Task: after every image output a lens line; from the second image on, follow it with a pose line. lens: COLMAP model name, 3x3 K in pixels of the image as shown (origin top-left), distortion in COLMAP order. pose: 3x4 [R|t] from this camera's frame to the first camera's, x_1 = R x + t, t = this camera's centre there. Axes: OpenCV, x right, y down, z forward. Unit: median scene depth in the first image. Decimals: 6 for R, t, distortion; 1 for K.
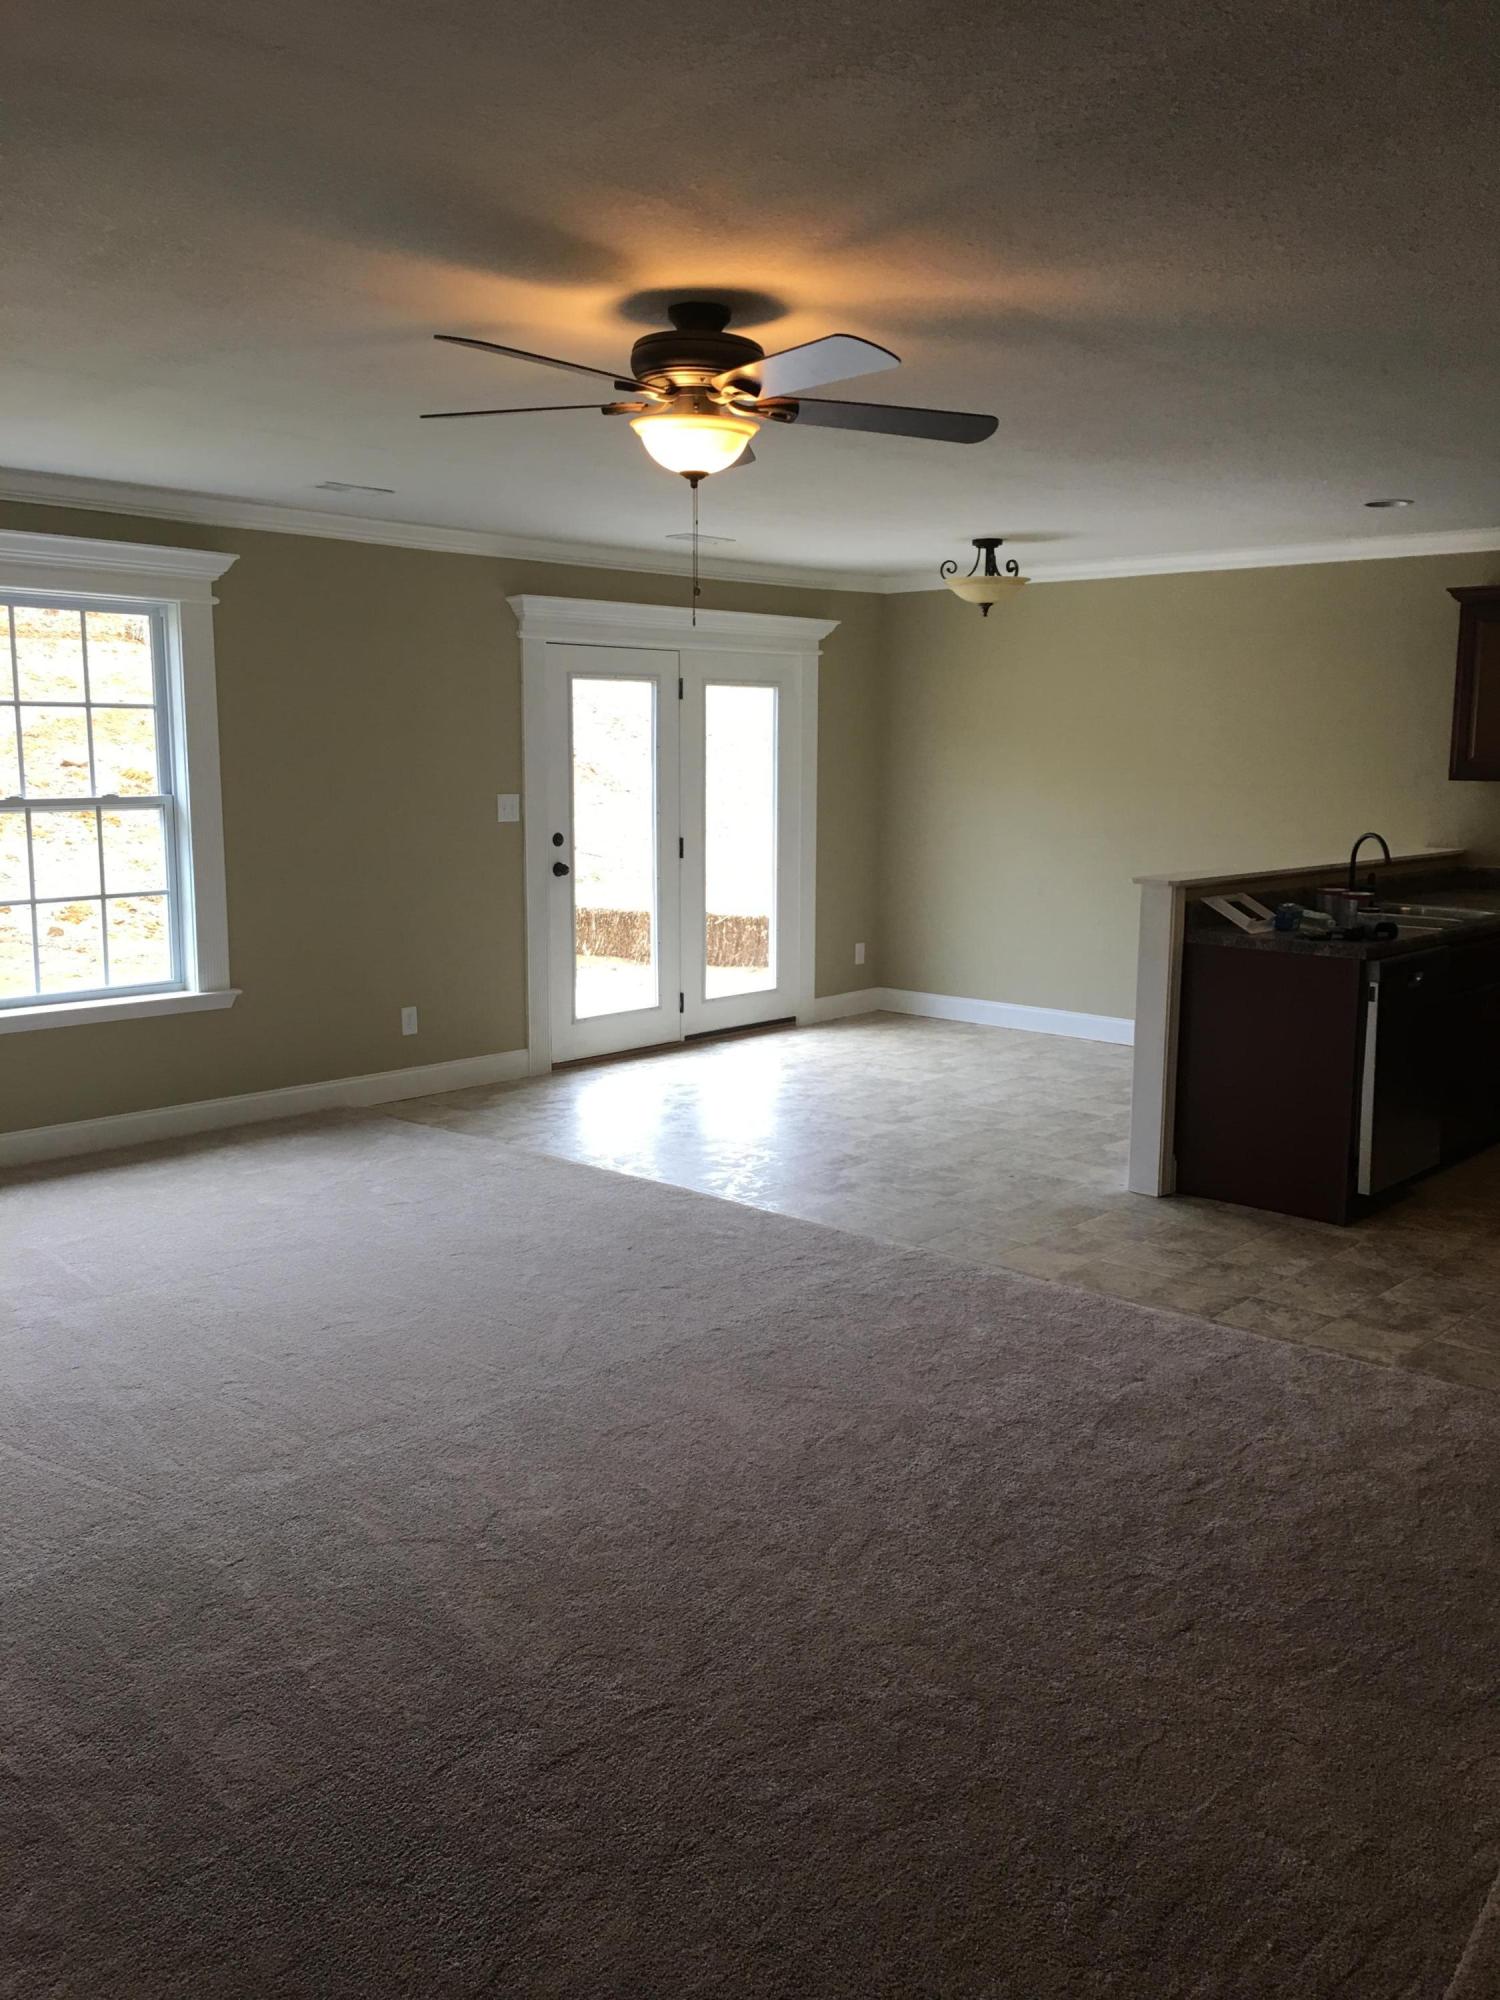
lens RADIAL K [[1693.7, 0, 750.0], [0, 1693.7, 1000.0], [0, 0, 1]] dist [0.075461, -0.001778]
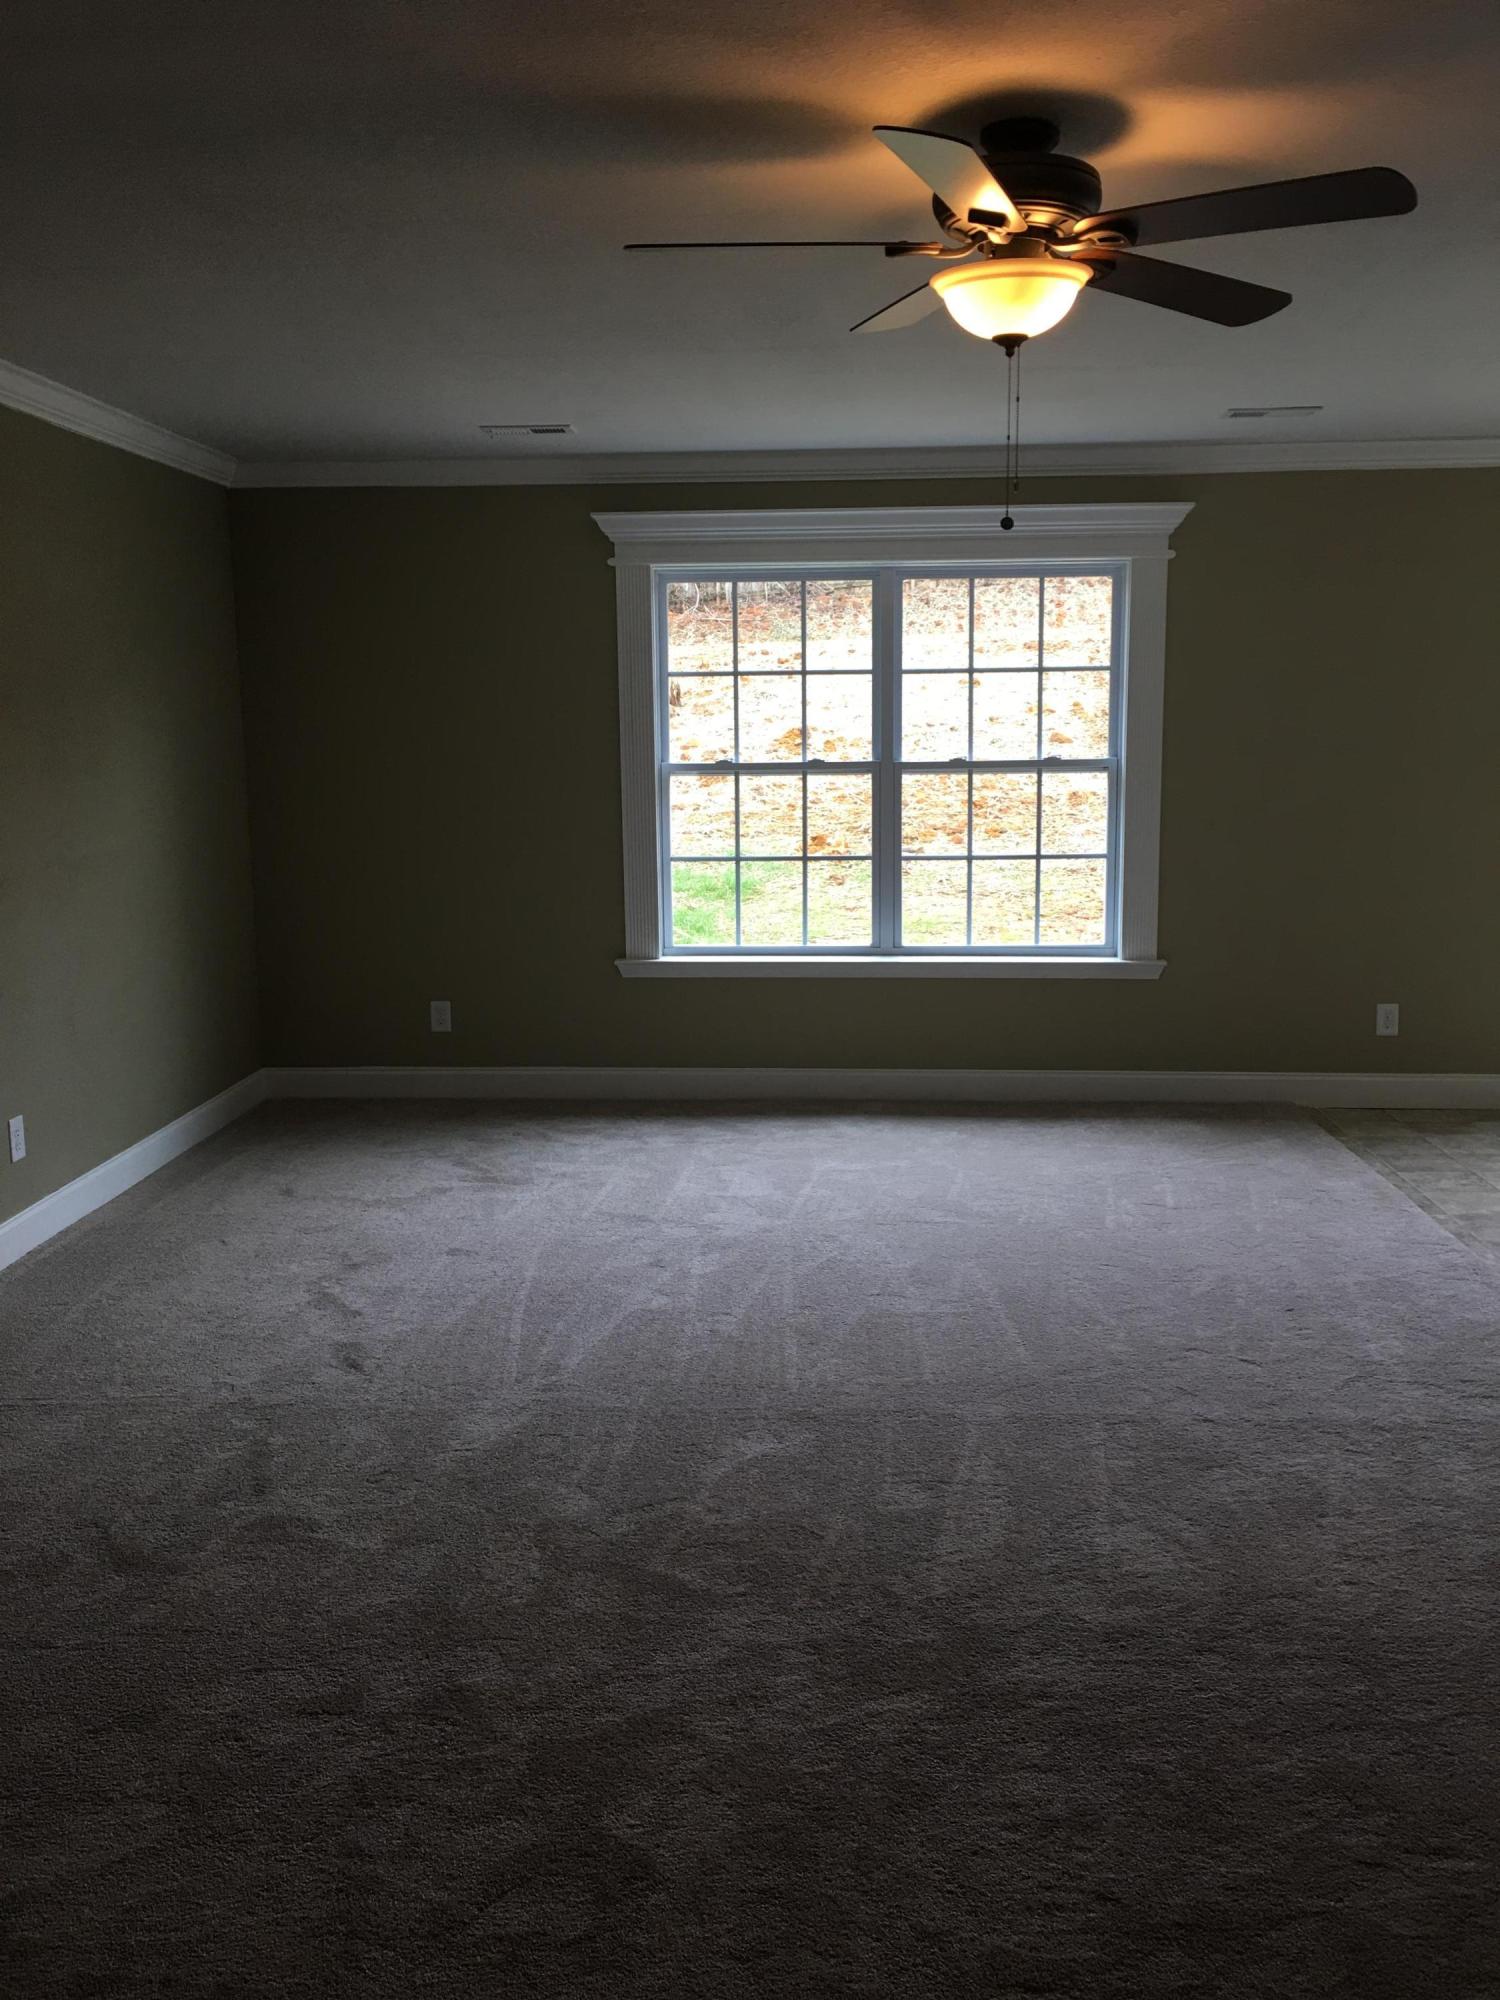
lens RADIAL K [[1669.7, 0, 749.5], [0, 1669.7, 1054.2], [0, 0, 1]] dist [0.005601, 0.000210]
pose [[0.624287, 0.139381, -0.768660, 0.303642], [-0.102413, 0.990065, 0.096351, -0.022210], [0.774453, 0.018570, 0.632359, 0.234749]]
